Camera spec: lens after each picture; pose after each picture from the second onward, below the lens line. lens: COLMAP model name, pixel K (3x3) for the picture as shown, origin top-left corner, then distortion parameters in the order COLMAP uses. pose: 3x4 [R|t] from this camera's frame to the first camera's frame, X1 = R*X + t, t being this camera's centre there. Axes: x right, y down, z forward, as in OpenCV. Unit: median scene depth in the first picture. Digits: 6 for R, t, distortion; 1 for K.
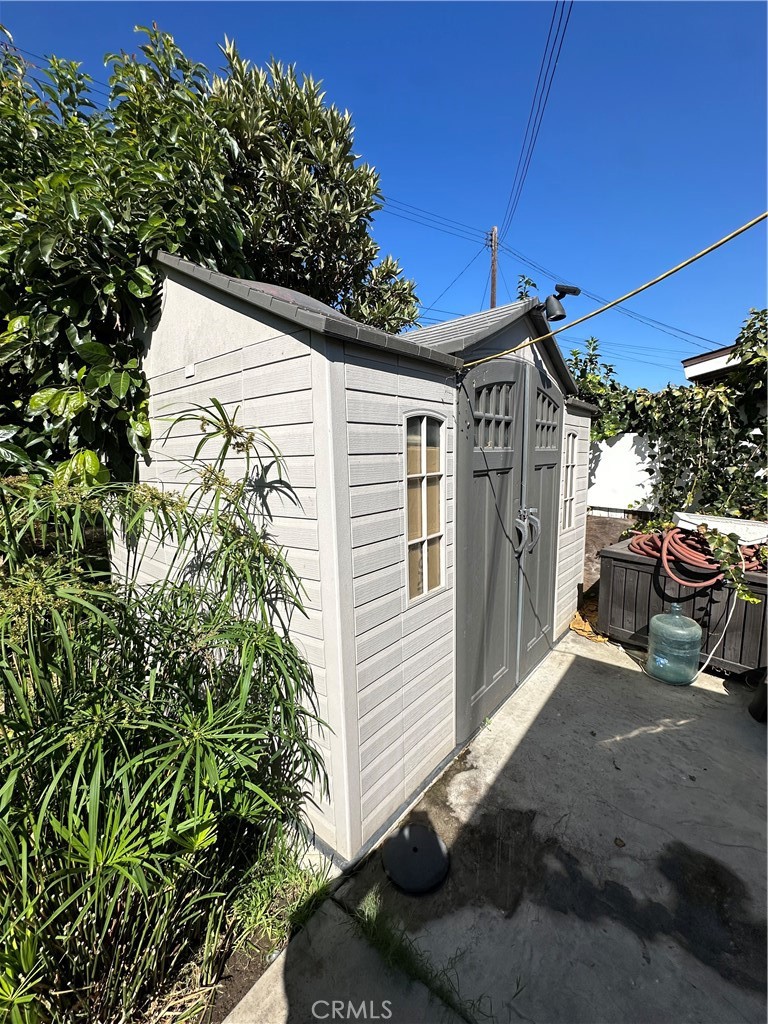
lens RADIAL K [[410.1, 0, 384.2], [0, 410.1, 510.9], [0, 0, 1]] dist [-0.001524, -0.000269]
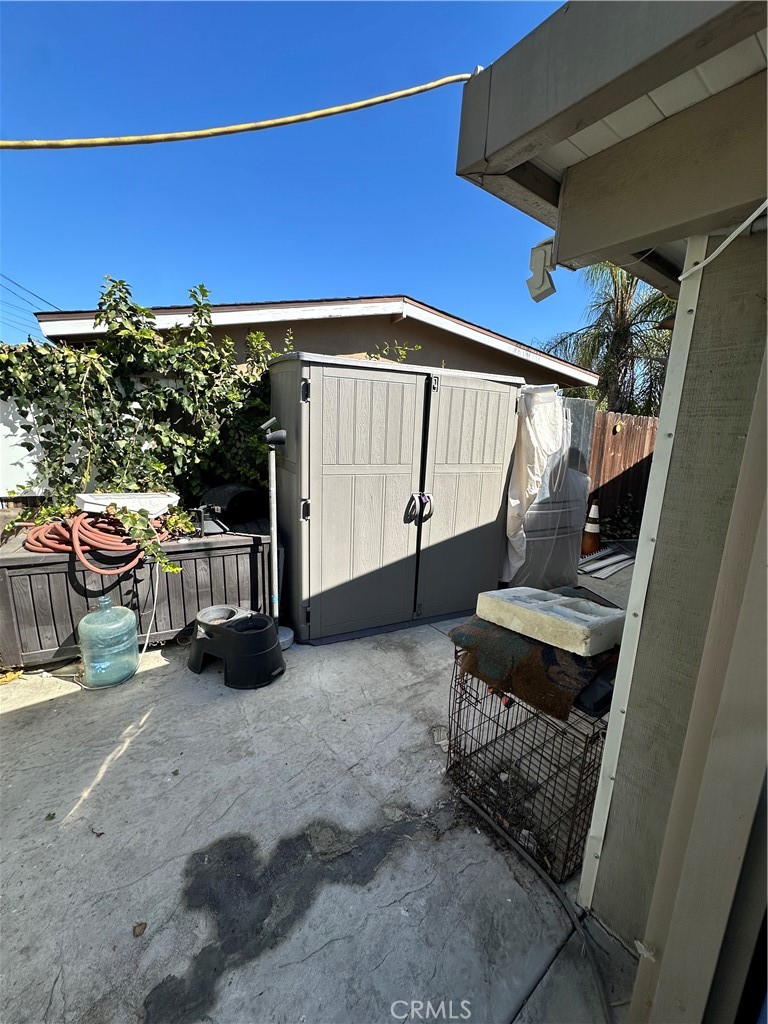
lens RADIAL K [[410.1, 0, 385.6], [0, 410.1, 510.5], [0, 0, 1]] dist [-0.001524, -0.000269]
pose [[0.241742, -0.170074, 0.955319, 0.040343], [0.101069, 0.983578, 0.149530, -0.026622], [-0.965062, 0.060406, 0.254962, 0.157041]]
